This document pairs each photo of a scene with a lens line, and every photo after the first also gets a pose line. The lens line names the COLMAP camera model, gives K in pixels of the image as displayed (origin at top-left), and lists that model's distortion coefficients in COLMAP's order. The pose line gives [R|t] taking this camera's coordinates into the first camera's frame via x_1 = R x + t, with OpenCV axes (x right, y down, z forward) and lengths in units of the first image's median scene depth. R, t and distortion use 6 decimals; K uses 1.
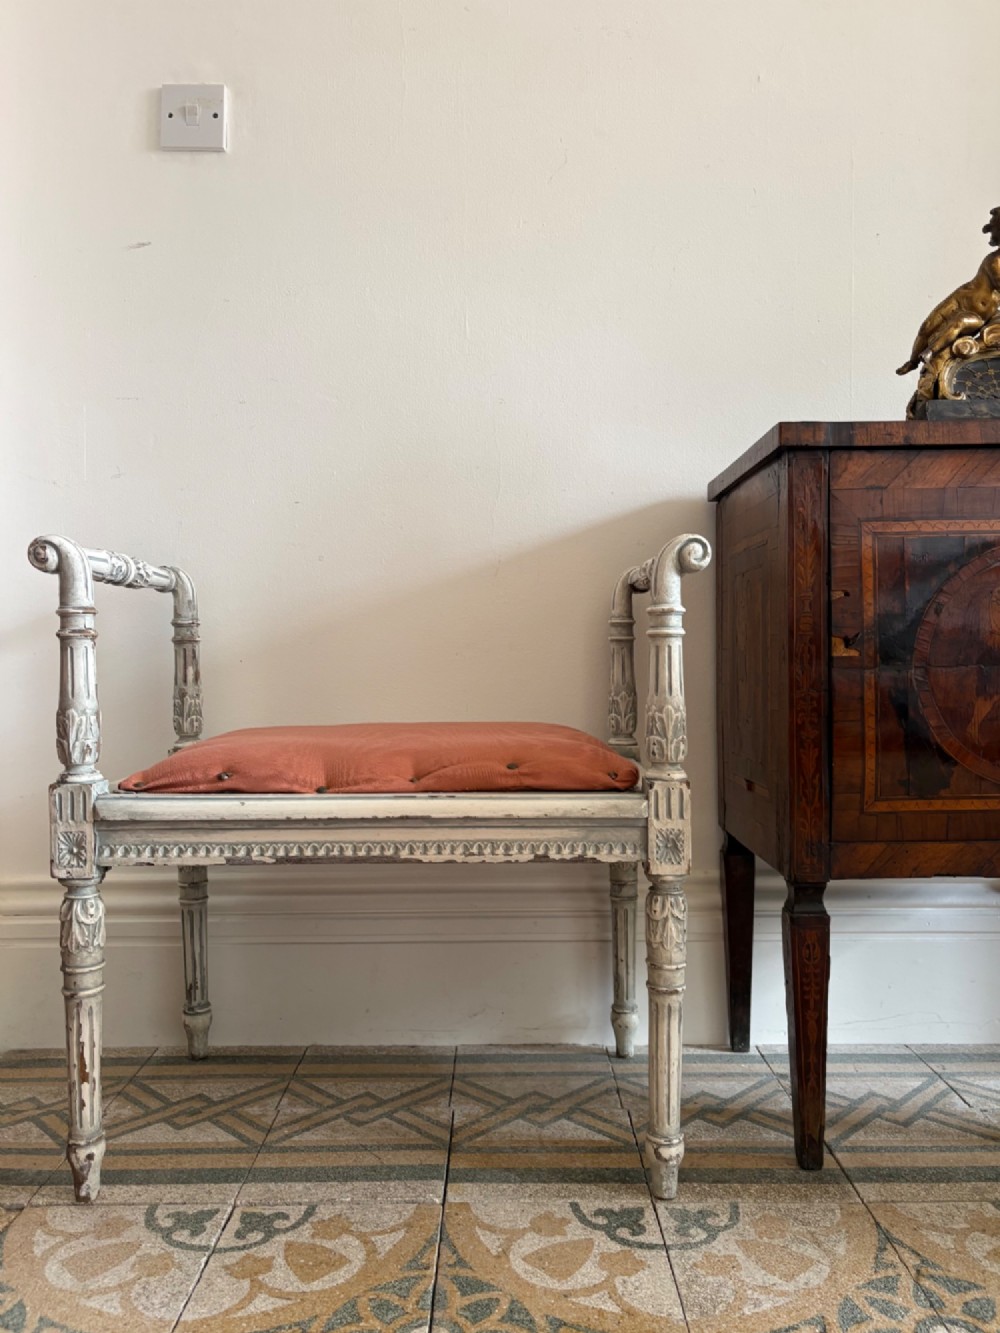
lens RADIAL K [[1022.8, 0, 498.5], [0, 1022.8, 667.1], [0, 0, 1]] dist [0.133965, -0.373239]
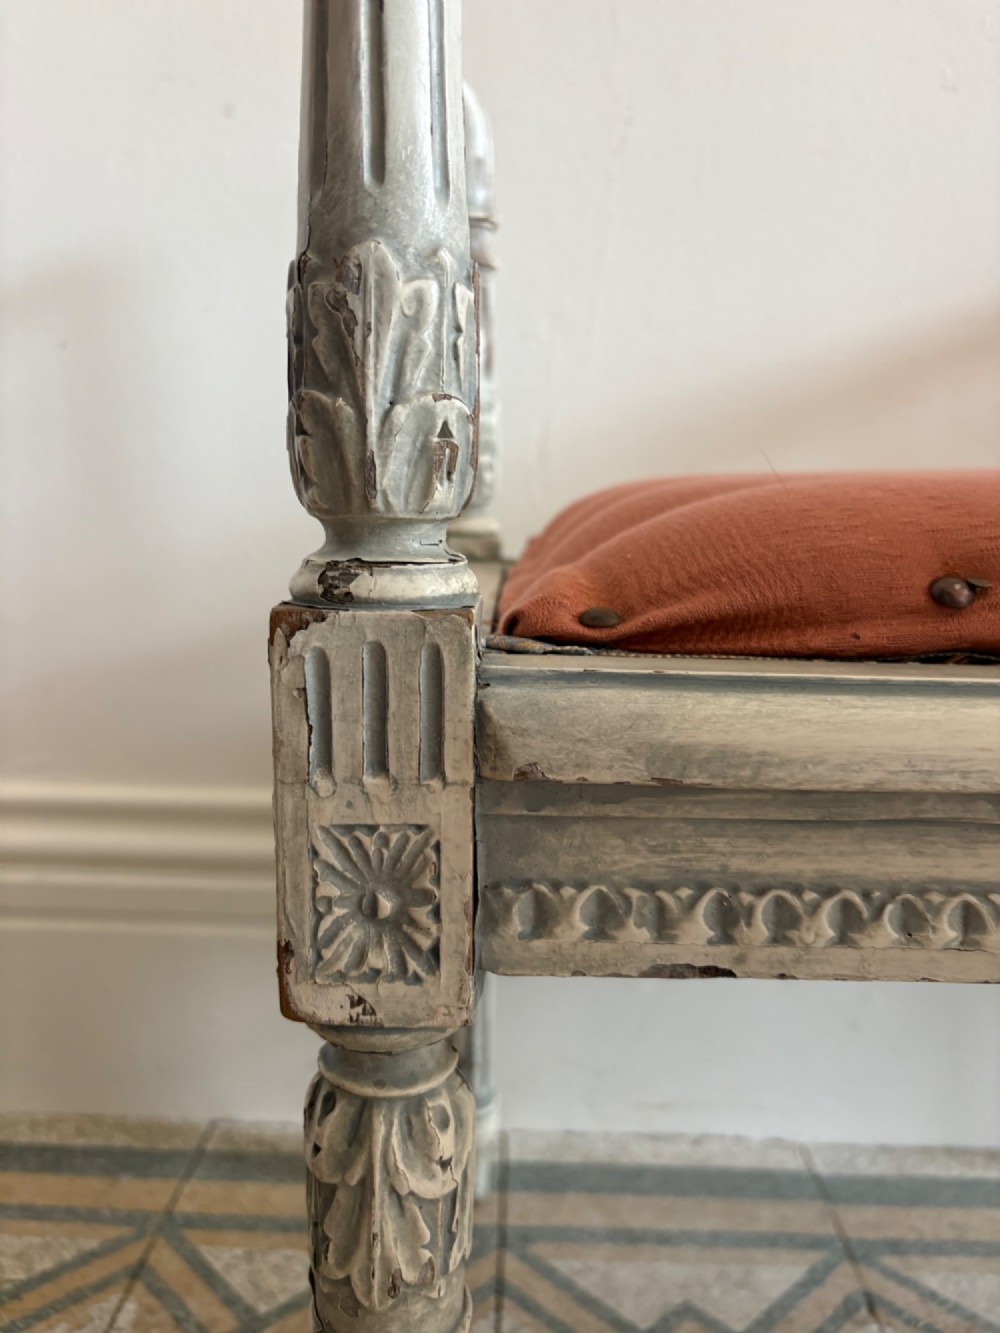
lens RADIAL K [[1028.1, 0, 500.8], [0, 1028.1, 664.3], [0, 0, 1]] dist [0.059876, -0.114129]
pose [[0.999599, 0.025355, -0.012596, -0.381929], [-0.023206, 0.988634, 0.148539, 0.091907], [0.016219, -0.148187, 0.988826, 0.785430]]
